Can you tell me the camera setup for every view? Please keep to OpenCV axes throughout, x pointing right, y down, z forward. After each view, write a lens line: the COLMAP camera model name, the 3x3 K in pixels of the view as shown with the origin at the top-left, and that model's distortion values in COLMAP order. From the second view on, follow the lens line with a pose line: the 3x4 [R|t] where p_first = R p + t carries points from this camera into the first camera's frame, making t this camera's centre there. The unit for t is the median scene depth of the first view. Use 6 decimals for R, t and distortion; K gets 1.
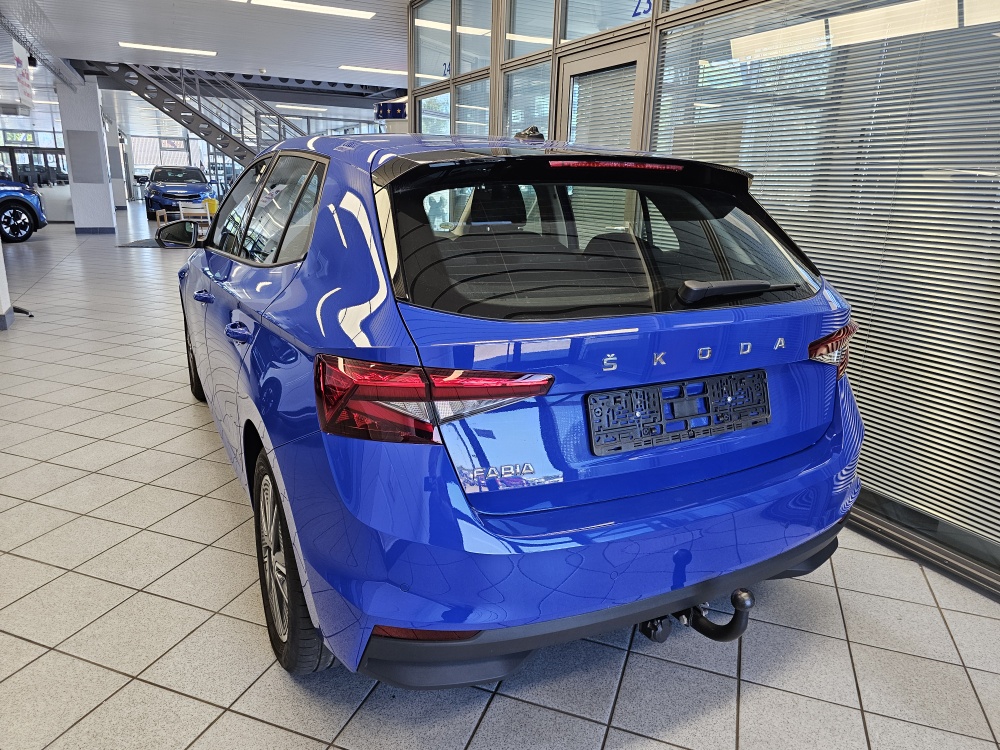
lens RADIAL K [[681.3, 0, 502.8], [0, 681.3, 376.7], [0, 0, 1]] dist [0.052255, -0.054730]
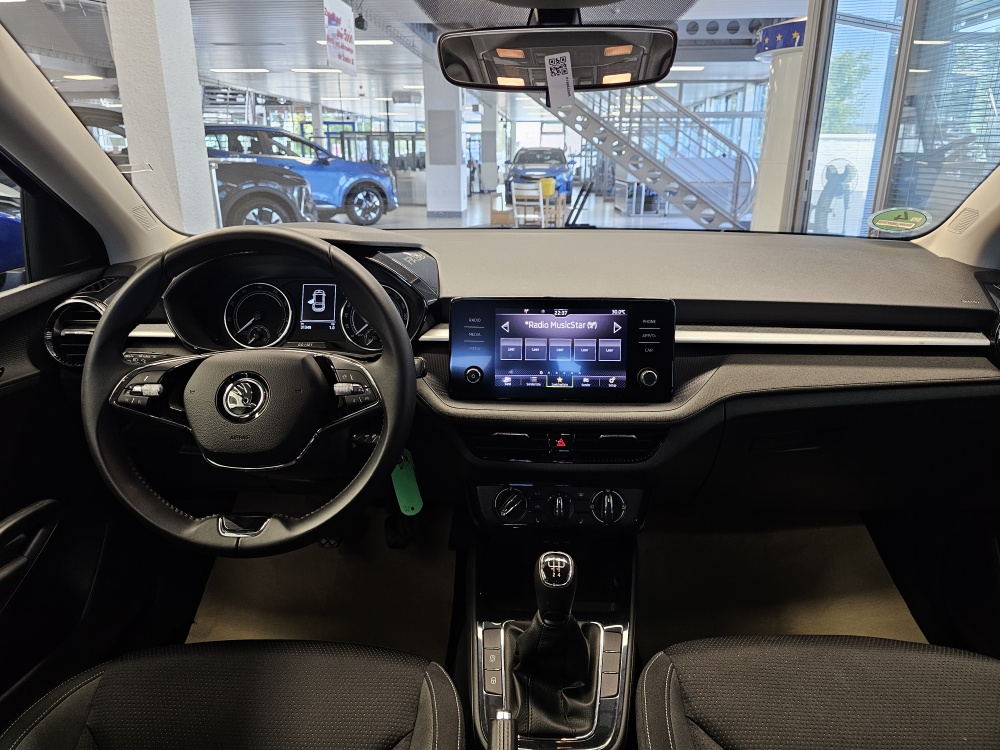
lens RADIAL K [[681.3, 0, 506.4], [0, 681.3, 362.9], [0, 0, 1]] dist [0.052255, -0.054730]
pose [[0.866101, 0.118322, -0.485664, -0.023900], [-0.116444, 0.992609, 0.034170, -0.048391], [0.486118, 0.026958, 0.873477, 0.212607]]
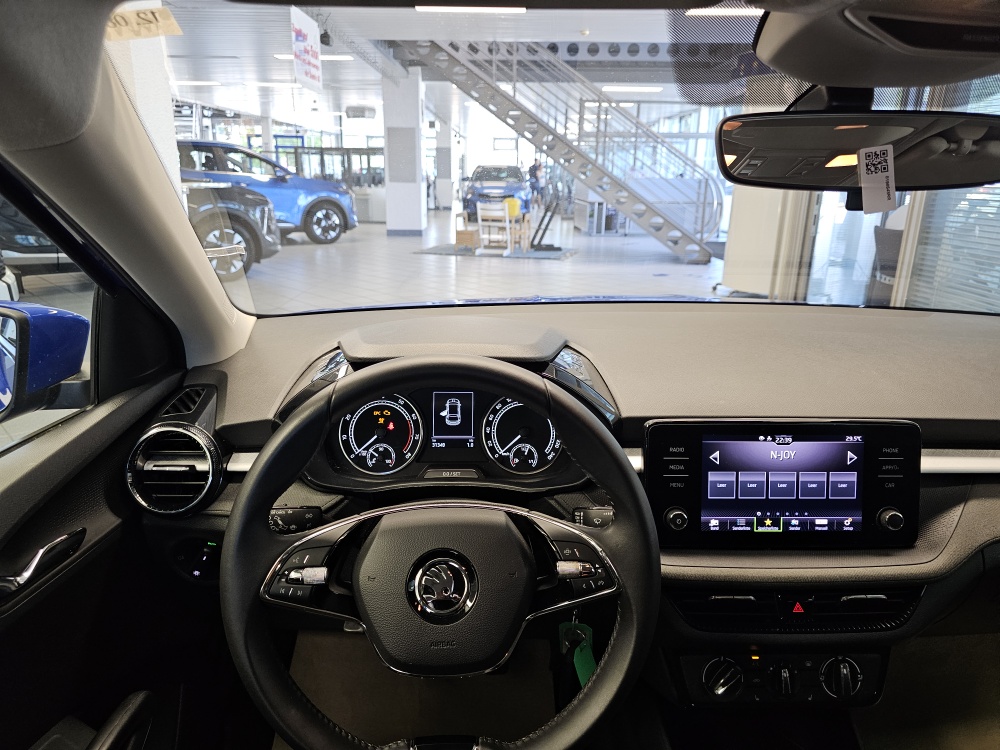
lens RADIAL K [[681.3, 0, 496.3], [0, 681.3, 368.4], [0, 0, 1]] dist [0.052255, -0.054730]
pose [[0.895630, 0.106108, -0.431958, -0.050355], [-0.110048, 0.993798, 0.015946, -0.055825], [0.430972, 0.033254, 0.901753, 0.214065]]
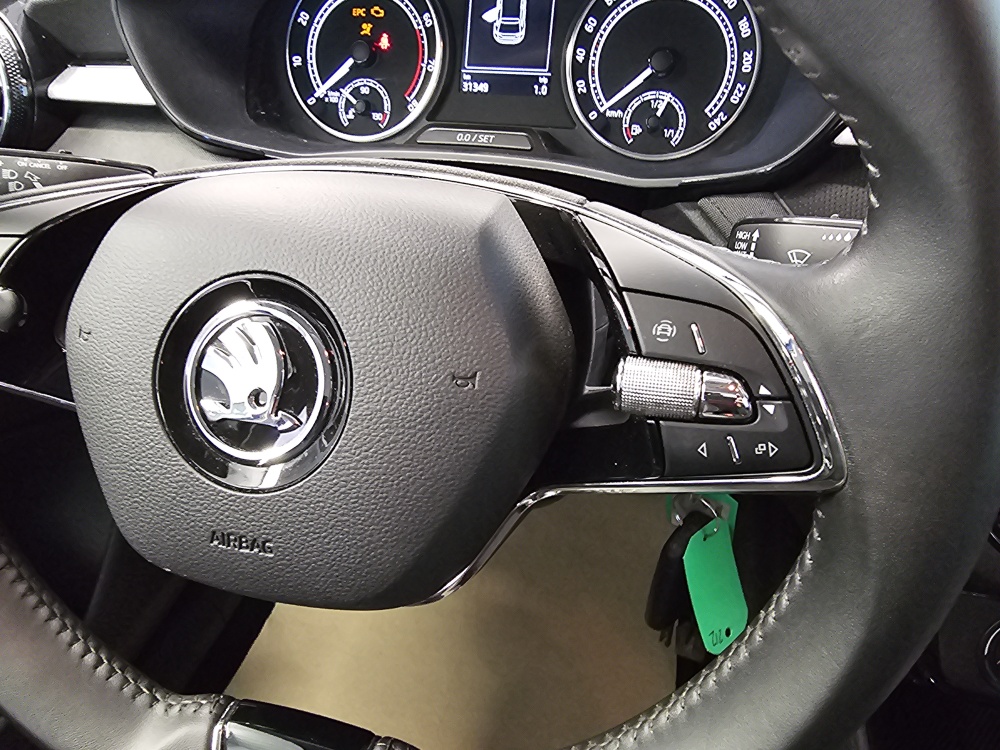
lens RADIAL K [[690.4, 0, 494.5], [0, 690.4, 367.0], [0, 0, 1]] dist [0.001159, 0.002081]
pose [[0.727160, 0.358663, -0.585320, -0.058762], [-0.146045, 0.913962, 0.378607, -0.047477], [0.670753, -0.189825, 0.716978, 0.245456]]
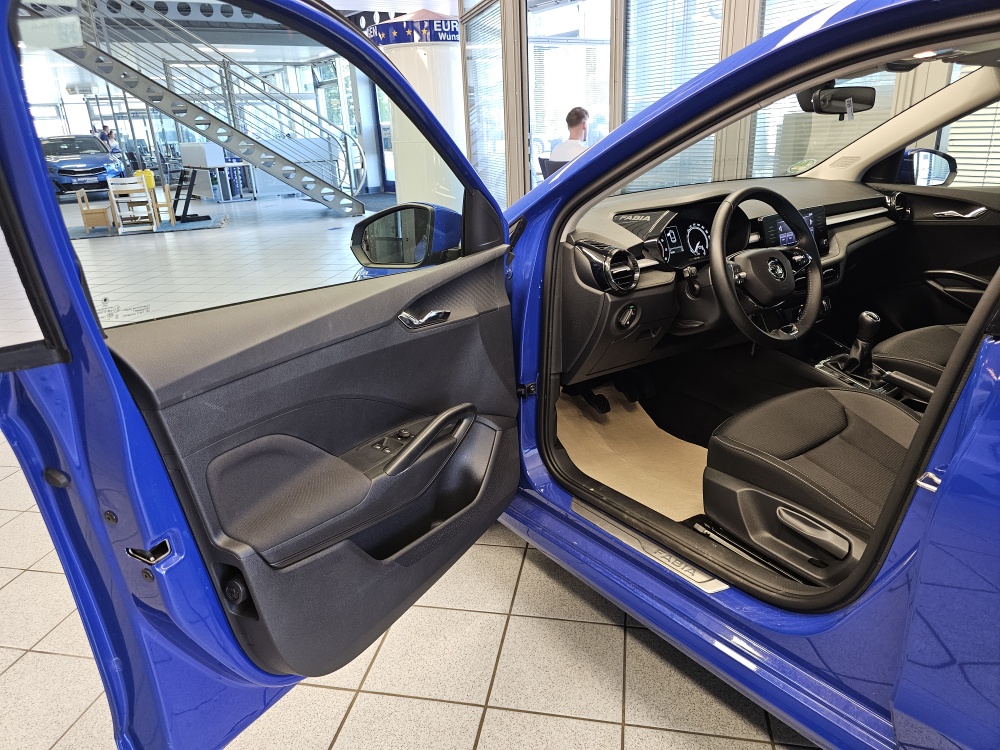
lens RADIAL K [[681.3, 0, 495.9], [0, 681.3, 368.6], [0, 0, 1]] dist [0.052255, -0.054730]
pose [[0.985626, -0.119204, 0.119713, -0.135057], [0.111645, 0.991419, 0.068003, -0.037389], [-0.126792, -0.053660, 0.990477, 0.139300]]
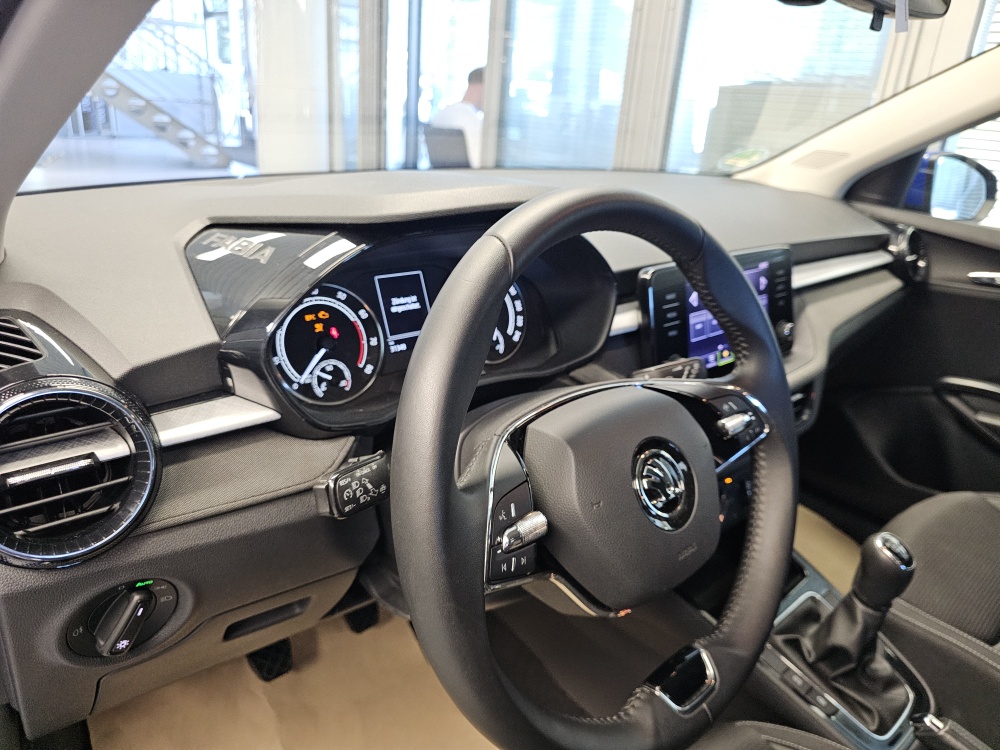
lens RADIAL K [[681.3, 0, 513.7], [0, 681.3, 360.4], [0, 0, 1]] dist [0.052255, -0.054730]
pose [[0.966125, -0.049727, 0.253238, -0.086135], [0.025709, 0.994925, 0.097284, -0.050600], [-0.256790, -0.087478, 0.962500, 0.222076]]
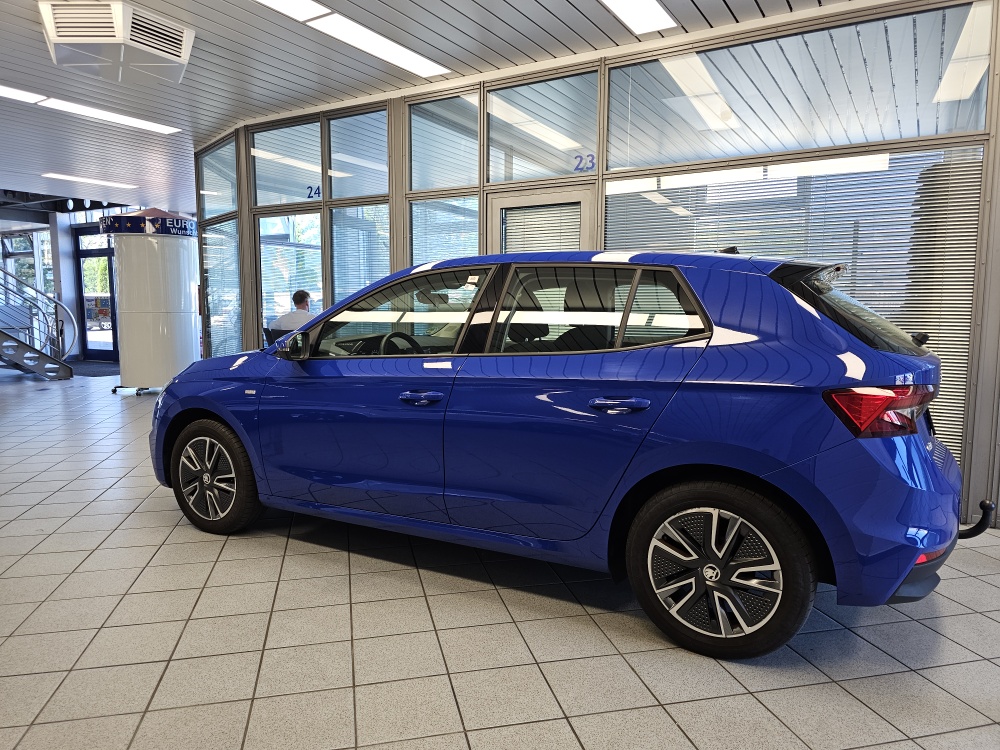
lens RADIAL K [[679.4, 0, 504.0], [0, 679.4, 373.8], [0, 0, 1]] dist [0.038671, -0.000672]
pose [[0.834496, -0.080609, 0.545086, -0.185303], [0.170616, 0.978425, -0.116511, -0.001494], [-0.523934, 0.190228, 0.830245, 0.012856]]
